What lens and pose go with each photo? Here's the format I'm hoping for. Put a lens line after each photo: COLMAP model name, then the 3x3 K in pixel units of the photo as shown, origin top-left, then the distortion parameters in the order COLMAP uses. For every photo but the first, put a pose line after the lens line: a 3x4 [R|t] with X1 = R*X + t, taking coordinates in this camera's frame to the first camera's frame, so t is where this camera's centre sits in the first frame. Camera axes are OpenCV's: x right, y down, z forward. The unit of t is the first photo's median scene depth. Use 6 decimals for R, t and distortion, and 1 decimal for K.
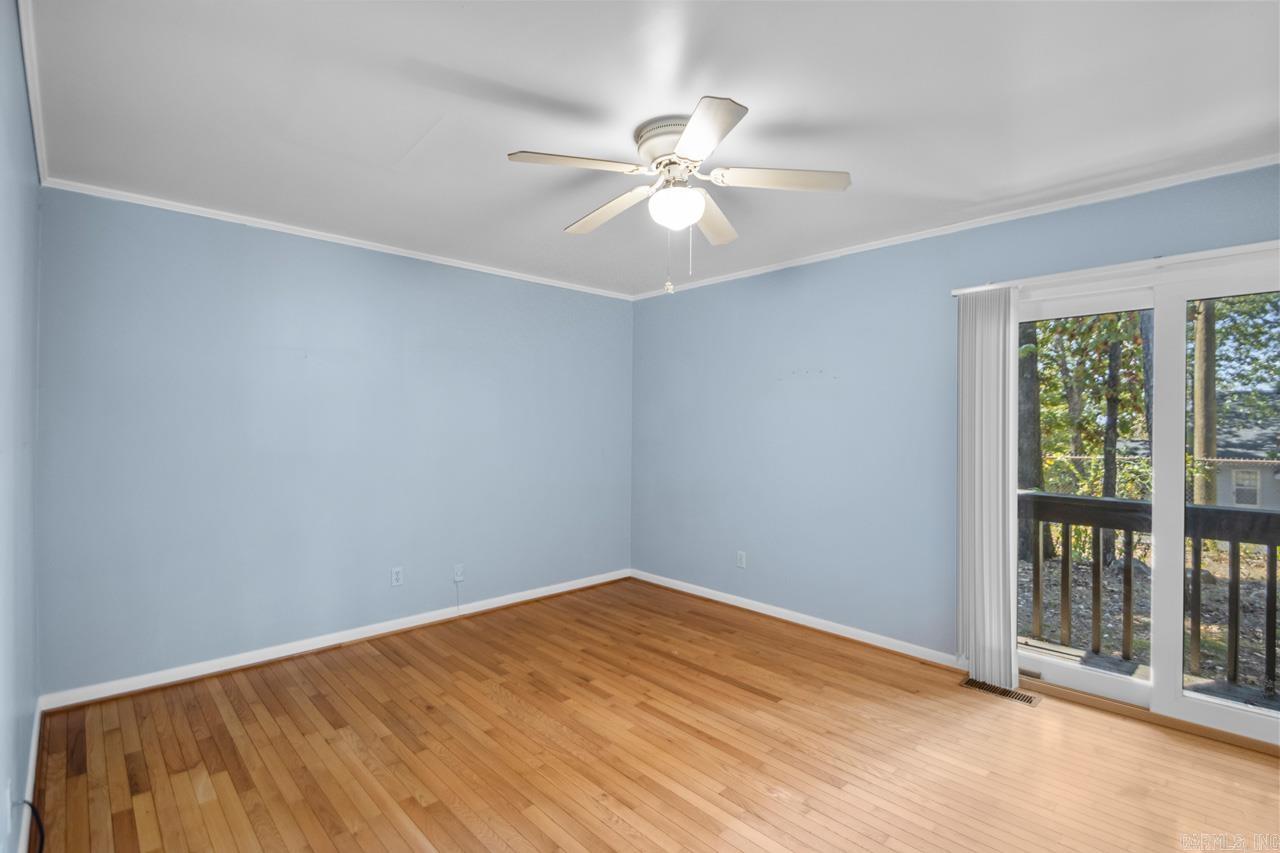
lens RADIAL K [[602.3, 0, 648.0], [0, 602.3, 428.4], [0, 0, 1]] dist [0.010627, -0.011464]
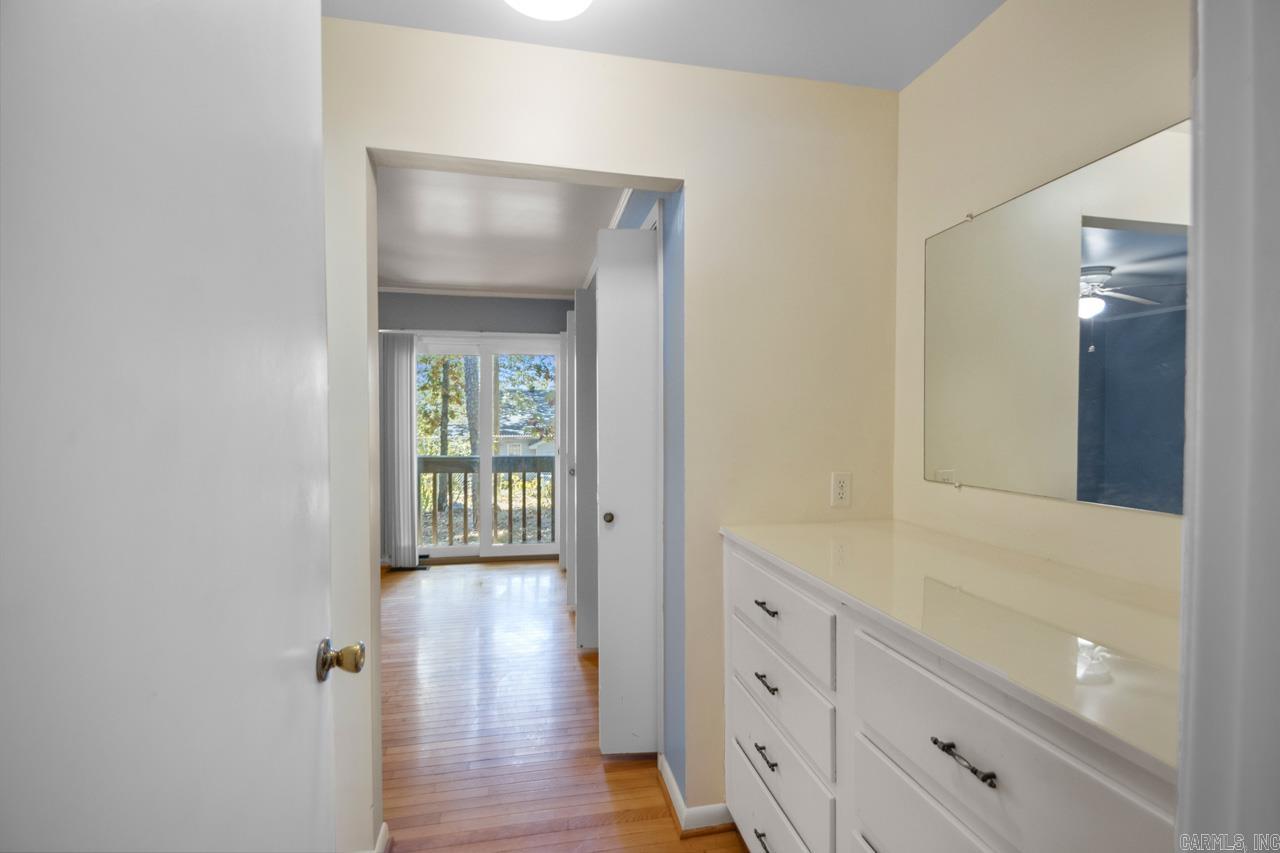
lens RADIAL K [[602.3, 0, 650.8], [0, 602.3, 425.1], [0, 0, 1]] dist [0.010627, -0.011464]
pose [[0.535998, -0.016581, 0.844057, -0.175473], [0.003900, 0.999845, 0.017165, -0.000280], [-0.844210, -0.005909, 0.535979, -0.177295]]
